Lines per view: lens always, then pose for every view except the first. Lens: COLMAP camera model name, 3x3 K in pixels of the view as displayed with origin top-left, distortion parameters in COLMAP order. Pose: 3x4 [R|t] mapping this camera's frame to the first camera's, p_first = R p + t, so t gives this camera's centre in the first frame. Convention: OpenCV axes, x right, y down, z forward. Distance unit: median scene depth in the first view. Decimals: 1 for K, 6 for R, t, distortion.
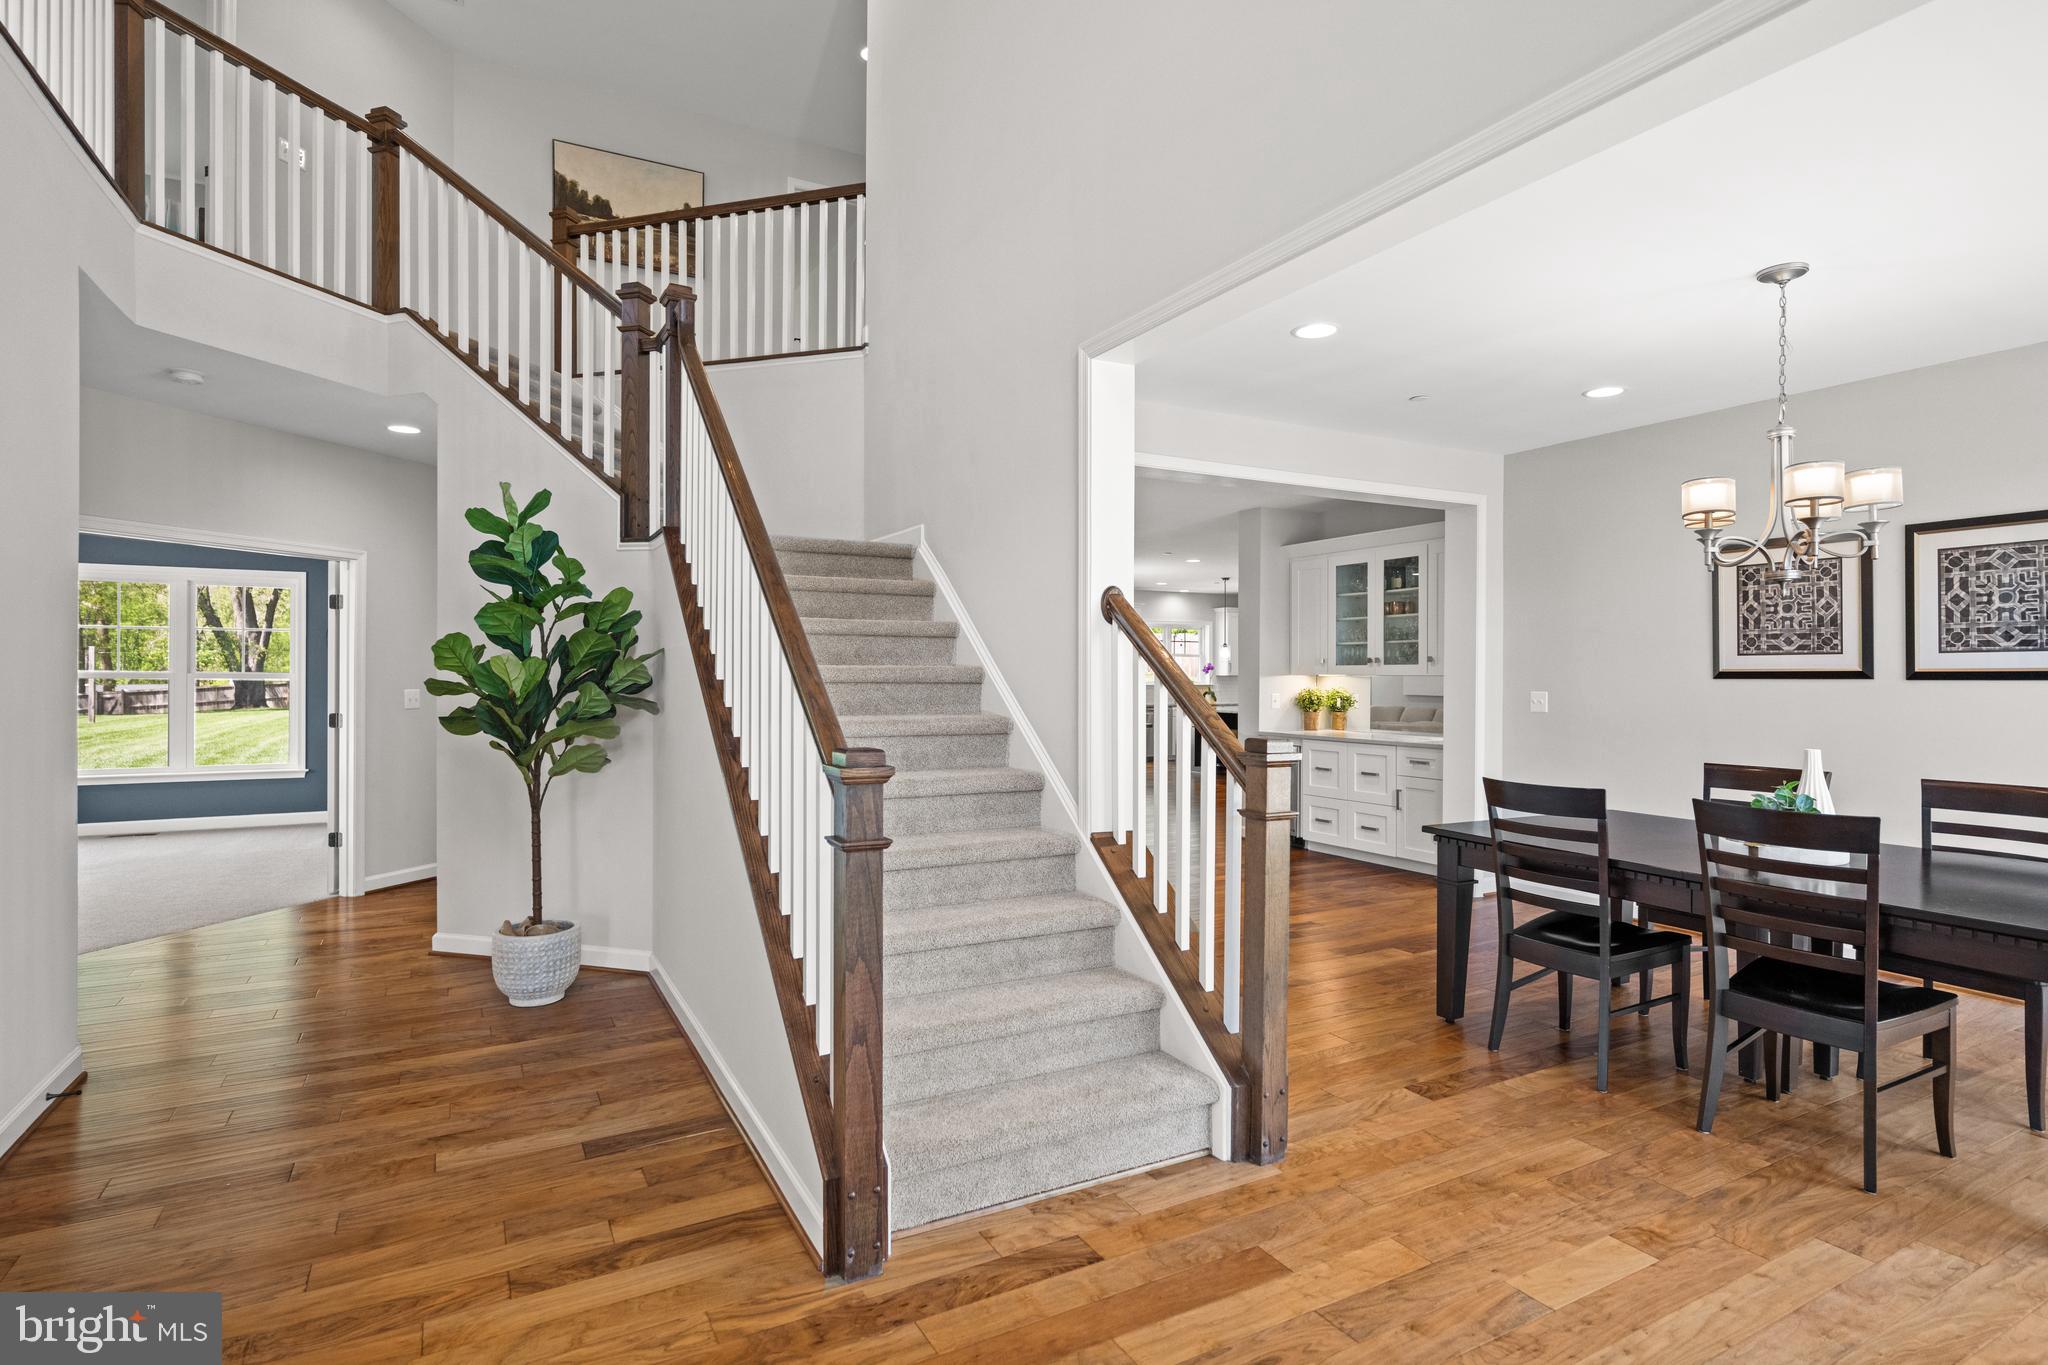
lens RADIAL K [[1037.5, 0, 1025.6], [0, 1037.5, 675.0], [0, 0, 1]] dist [-0.000892, -0.000231]
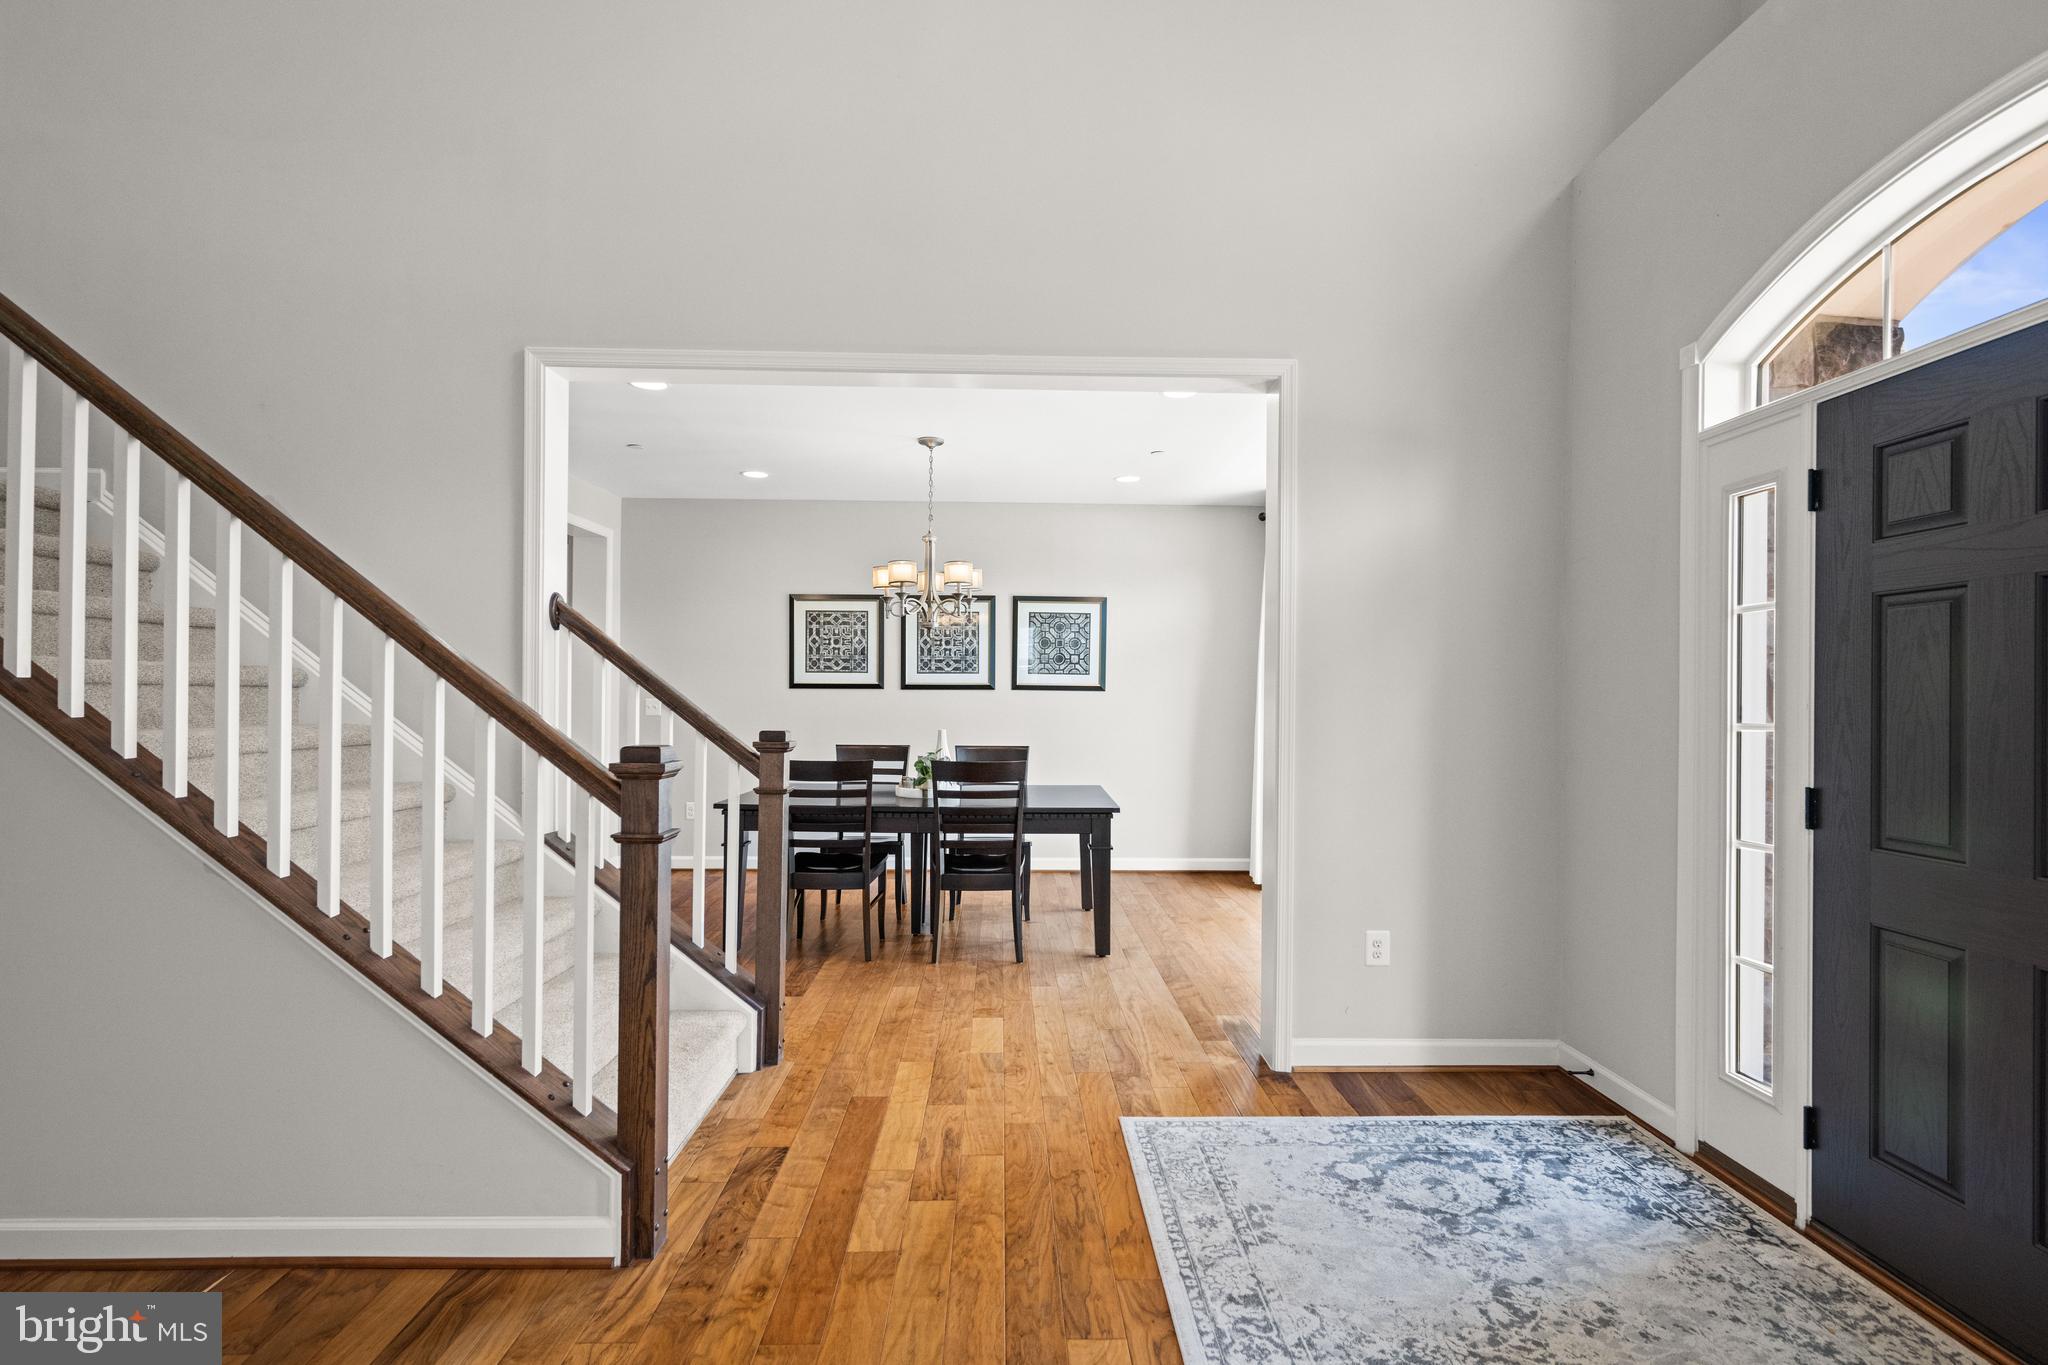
lens RADIAL K [[987.1, 0, 1036.2], [0, 987.1, 690.1], [0, 0, 1]] dist [0.001576, 0.000091]
pose [[0.450989, 0.003897, 0.892521, -0.552284], [-0.005995, 0.999981, -0.001337, 0.007940], [-0.892509, -0.004748, 0.451004, 0.128186]]
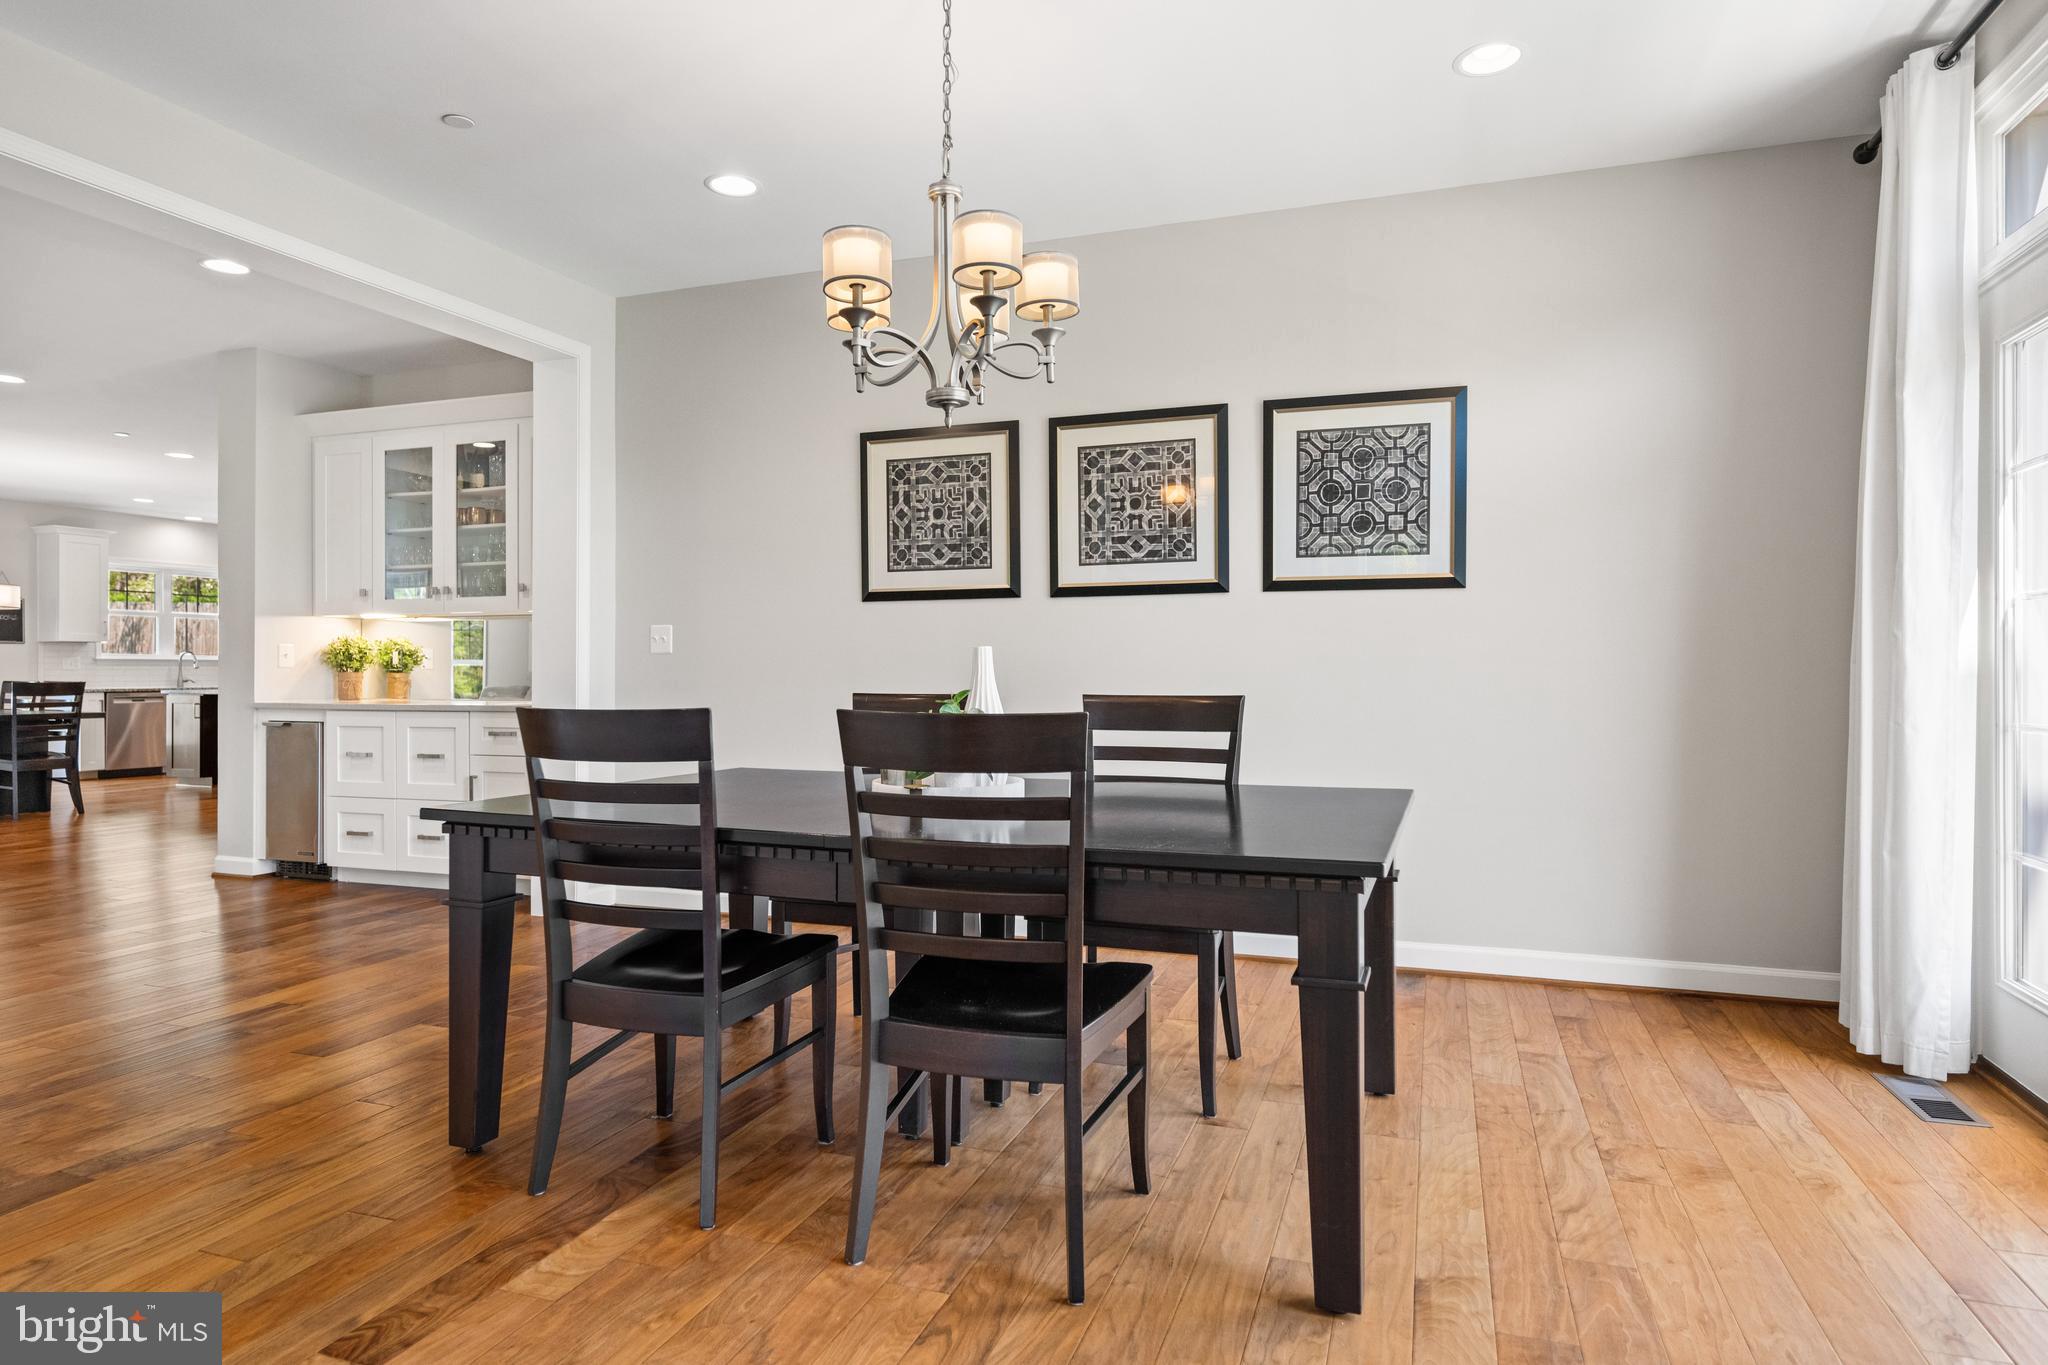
lens RADIAL K [[1168.1, 0, 1027.2], [0, 1168.1, 667.6], [0, 0, 1]] dist [0.000747, 0.001429]
pose [[0.746712, -0.002162, 0.665145, 0.229302], [0.004297, 0.999990, -0.001573, 0.079715], [-0.665134, 0.004033, 0.746713, 0.350907]]
